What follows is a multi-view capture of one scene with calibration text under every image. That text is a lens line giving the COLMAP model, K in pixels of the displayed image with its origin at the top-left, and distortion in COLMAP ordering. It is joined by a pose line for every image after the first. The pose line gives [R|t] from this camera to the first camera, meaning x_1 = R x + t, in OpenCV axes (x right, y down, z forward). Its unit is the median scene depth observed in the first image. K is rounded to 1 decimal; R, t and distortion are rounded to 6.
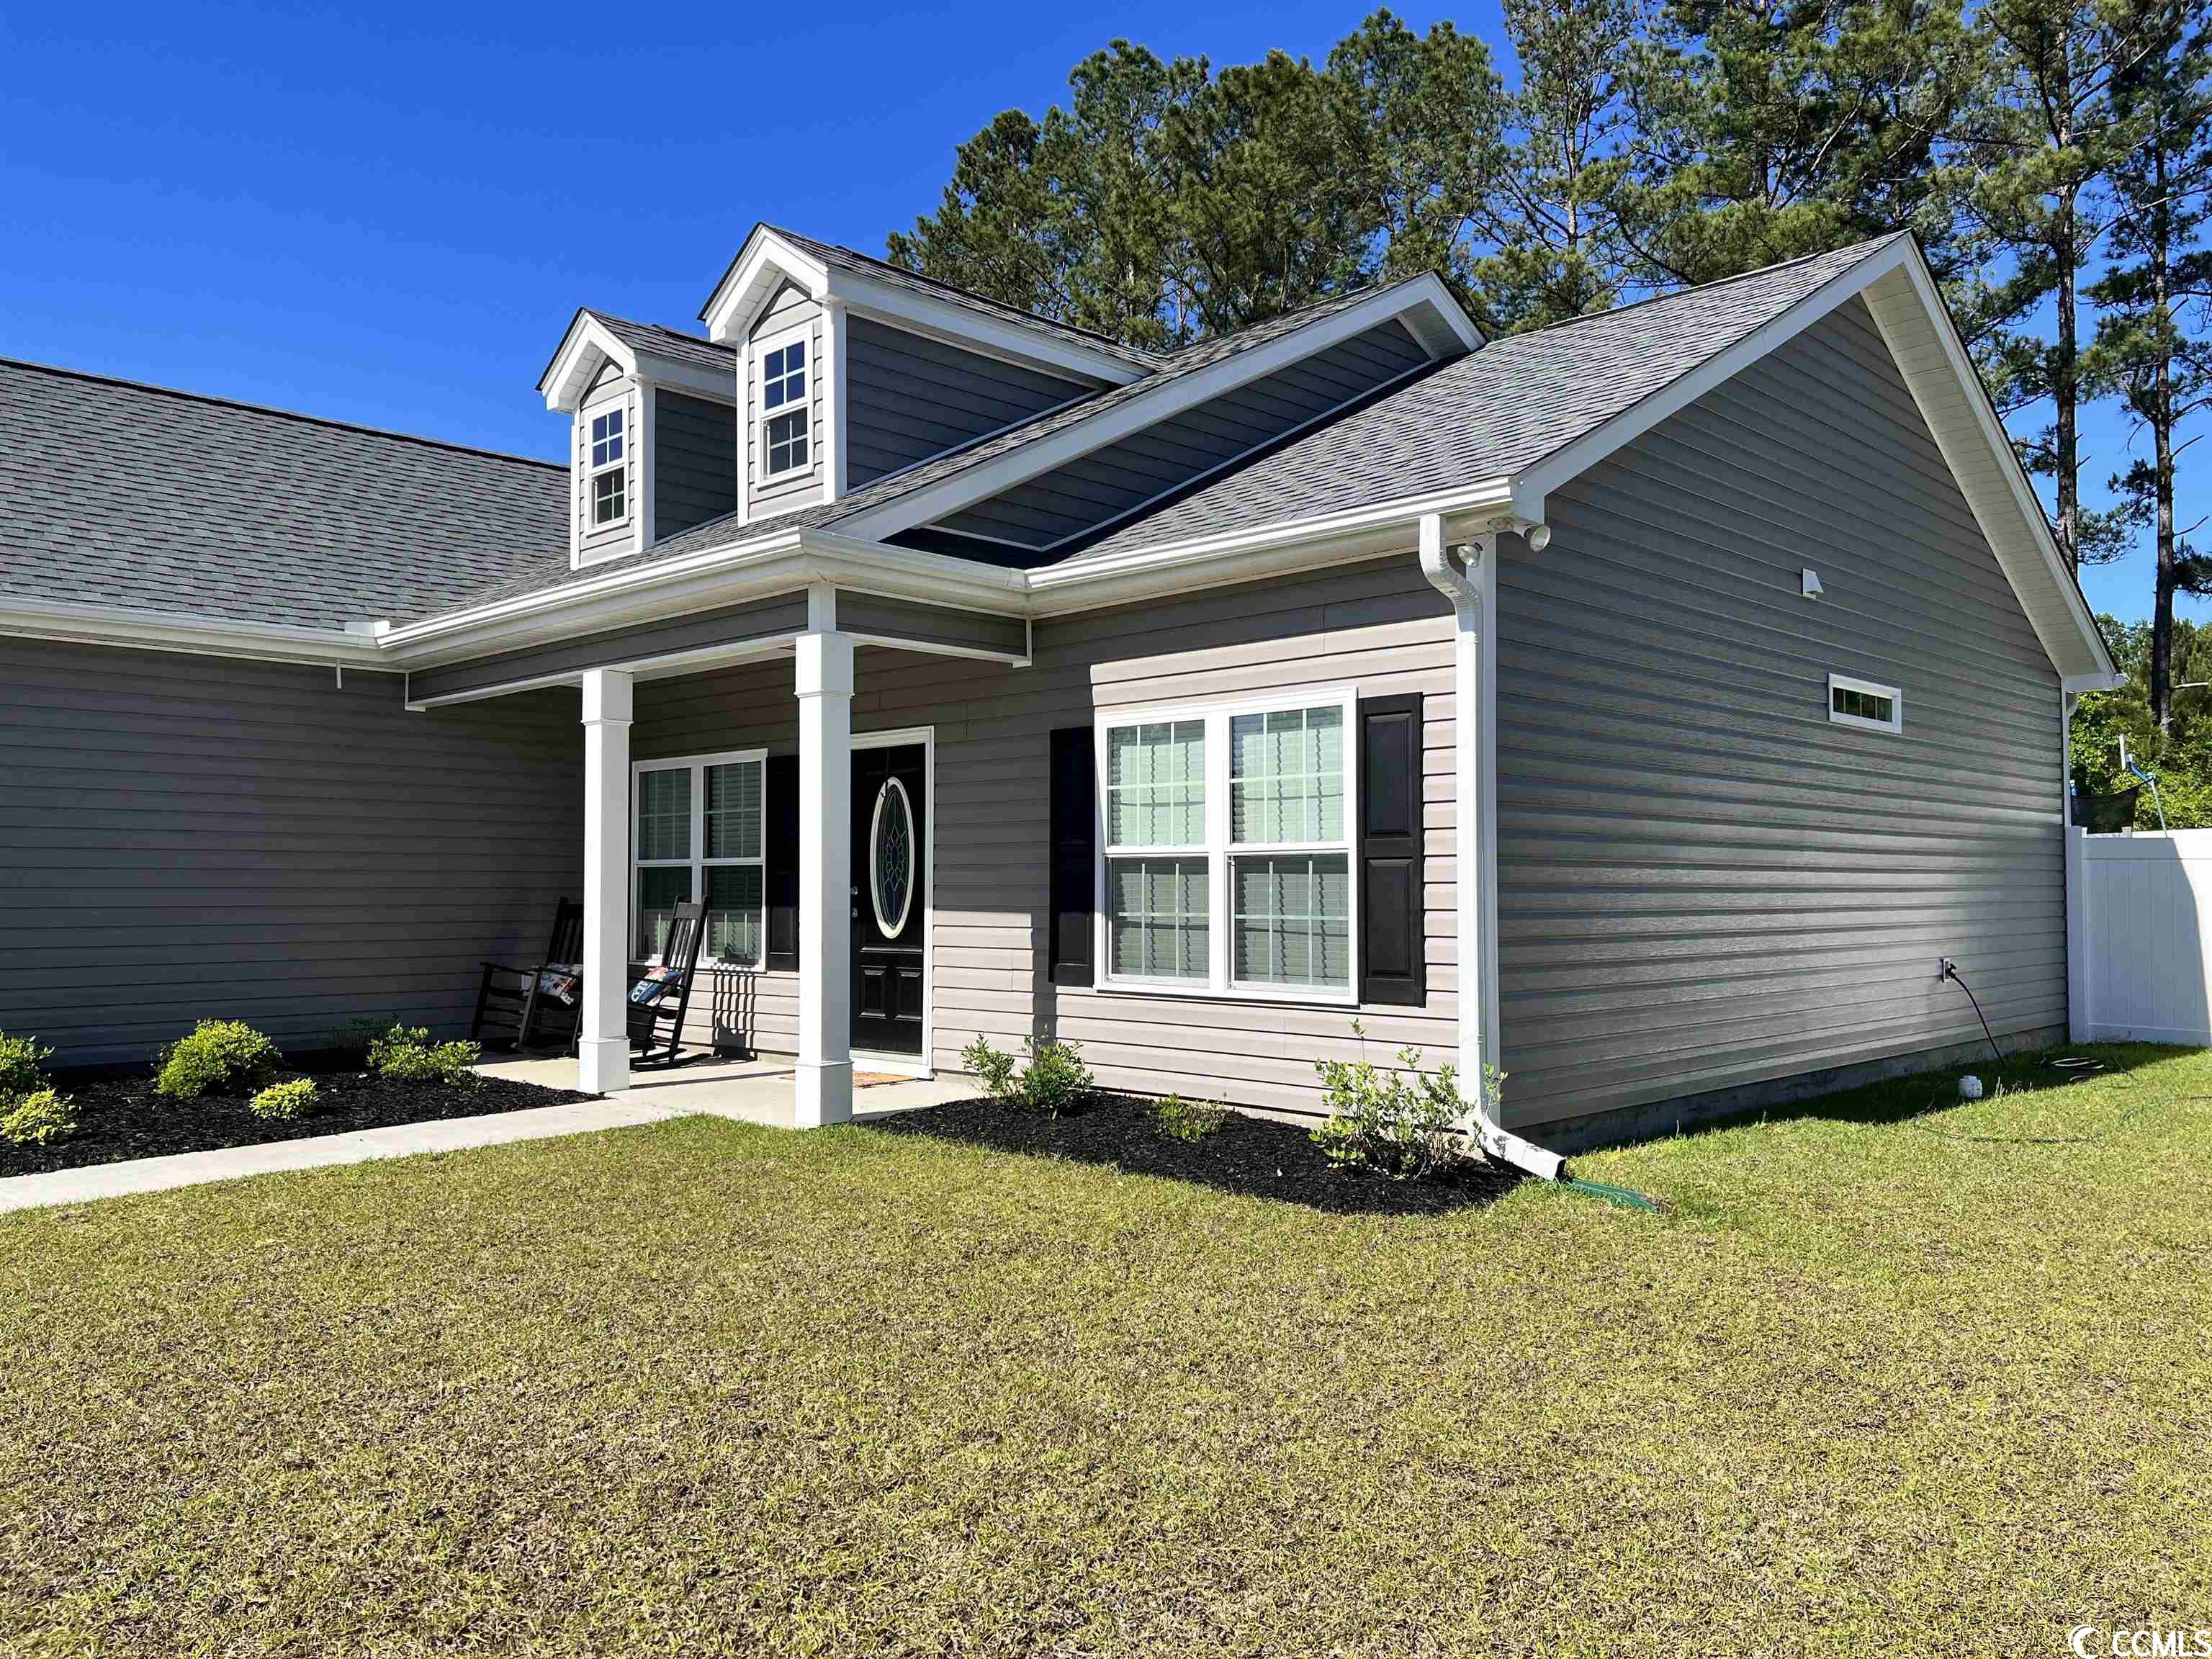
lens RADIAL K [[1674.7, 0, 1106.0], [0, 1674.7, 829.5], [0, 0, 1]] dist [0.067868, -0.093759]
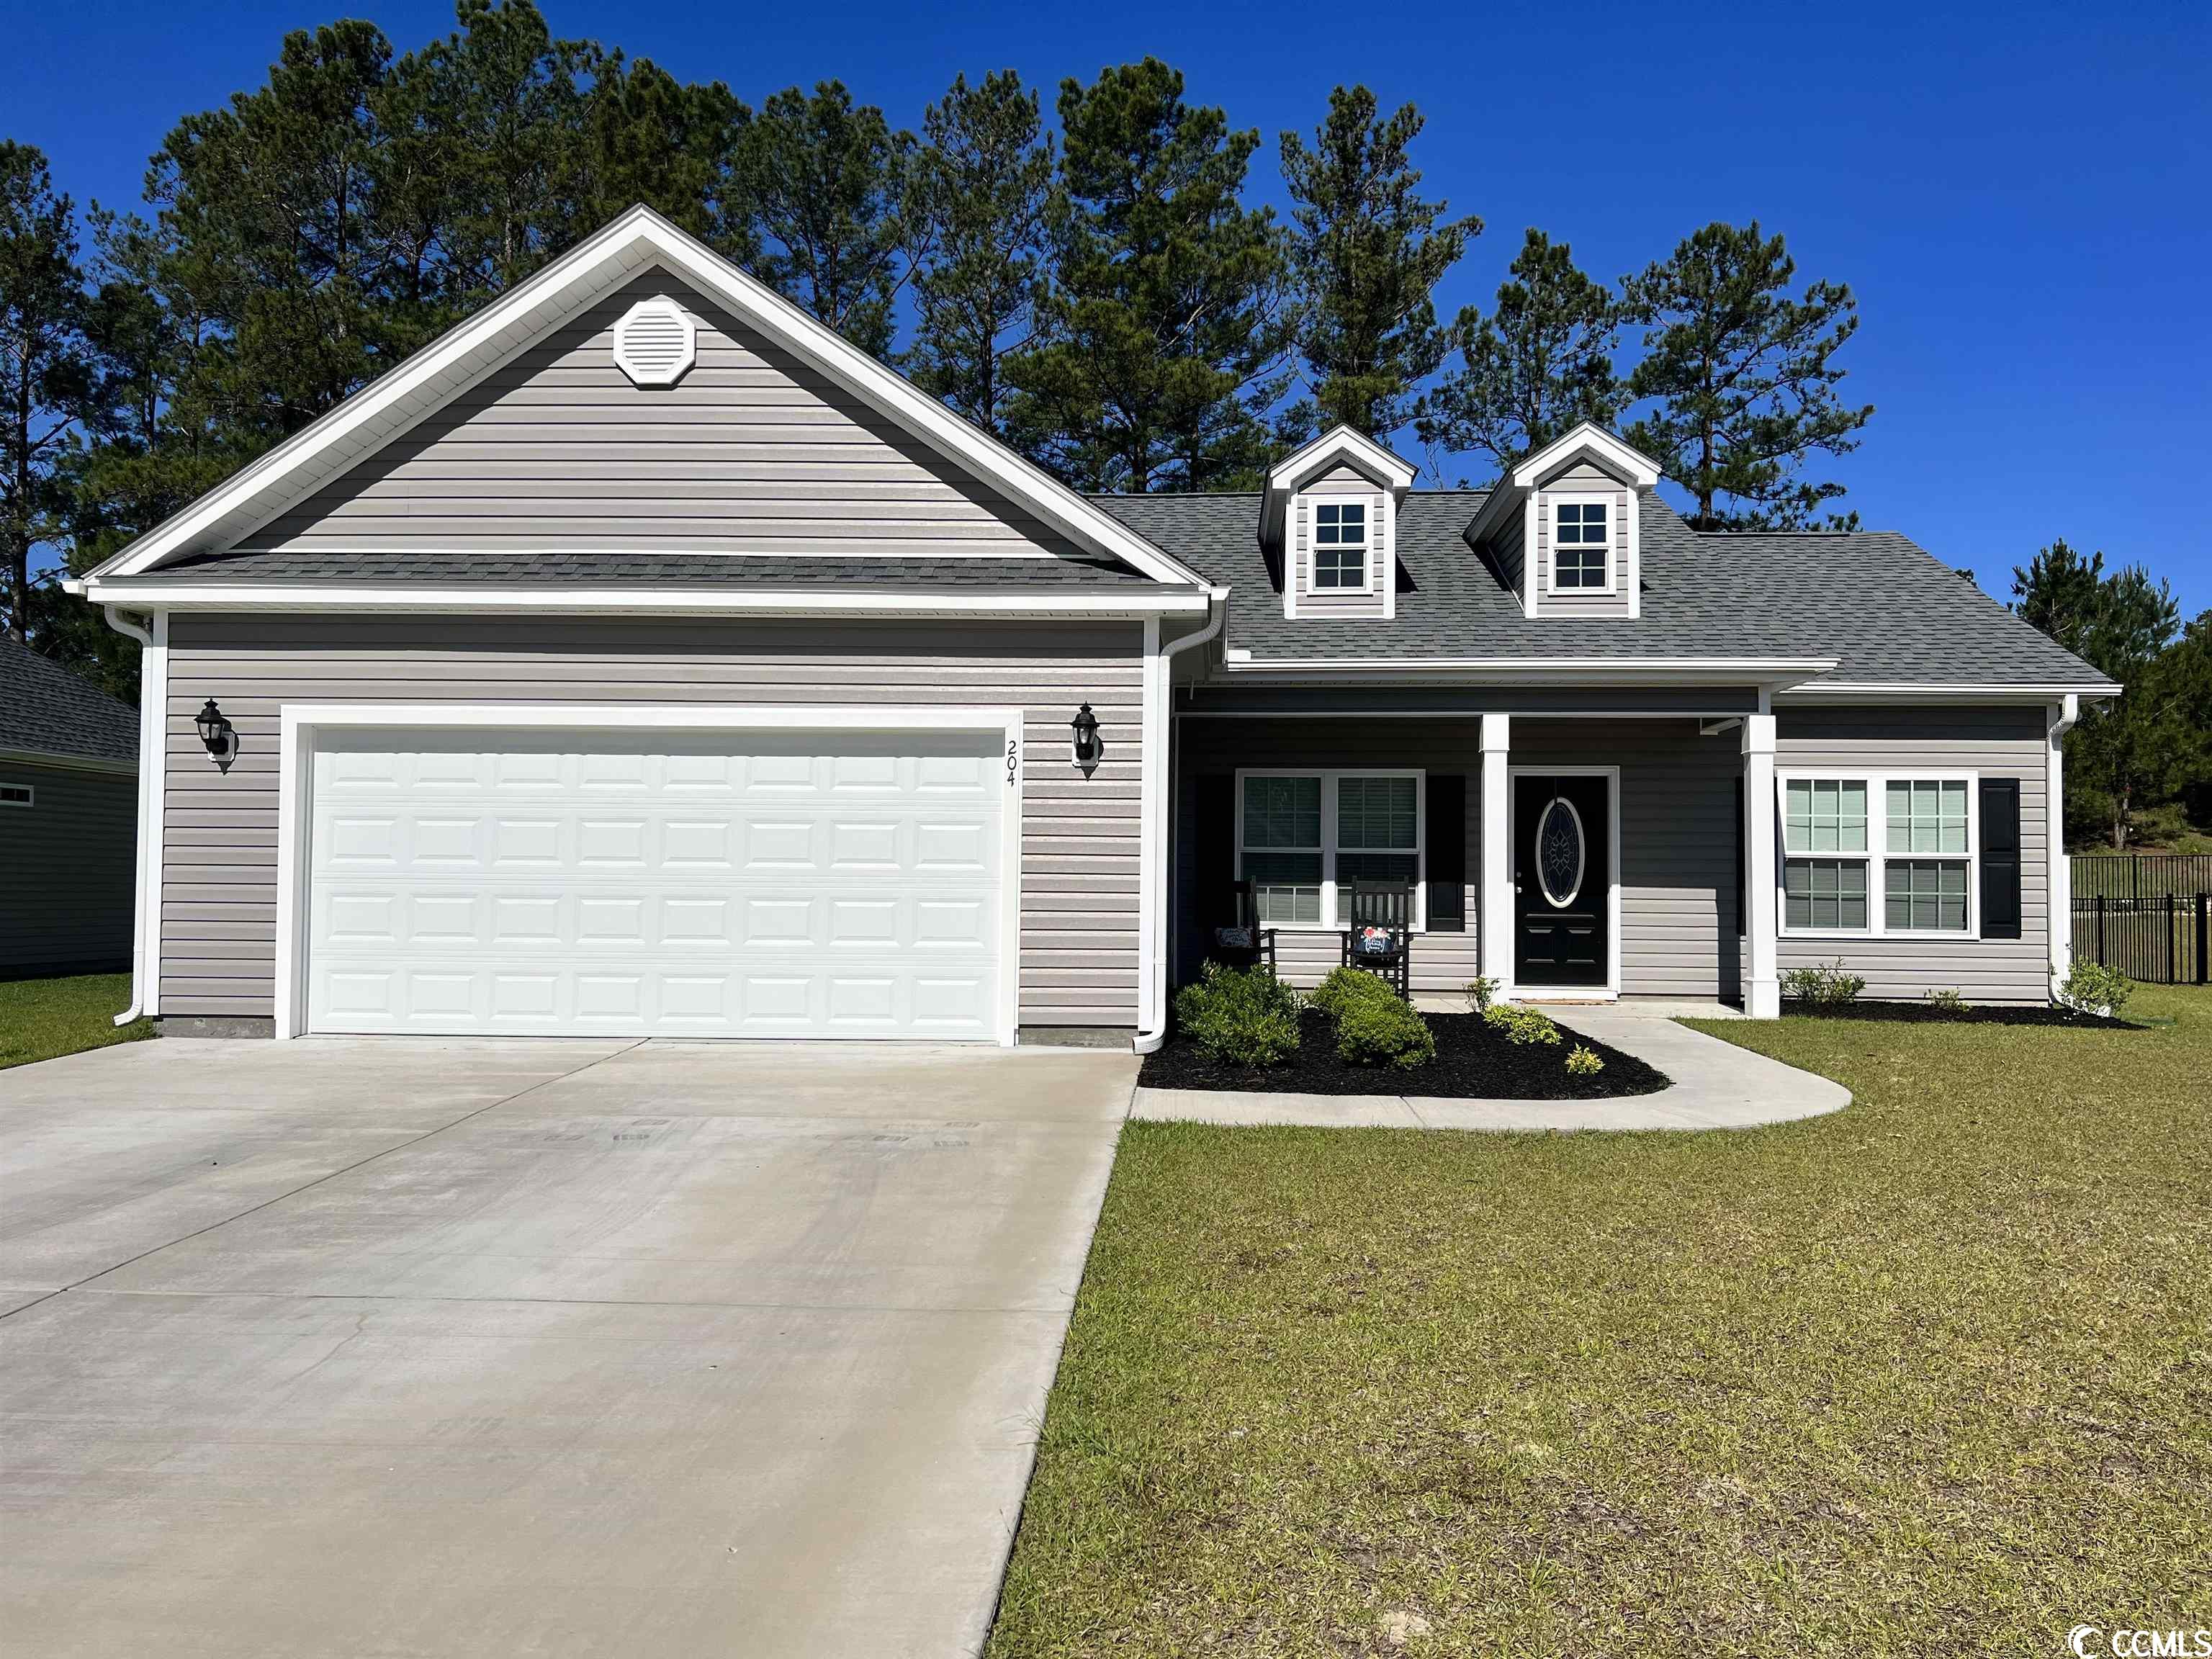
lens RADIAL K [[1674.7, 0, 1106.0], [0, 1674.7, 829.5], [0, 0, 1]] dist [0.067868, -0.093759]
pose [[0.760688, 0.032664, 0.648296, -1.484916], [-0.034567, 0.999354, -0.009792, 0.026597], [-0.648197, -0.014961, 0.761326, 0.150129]]
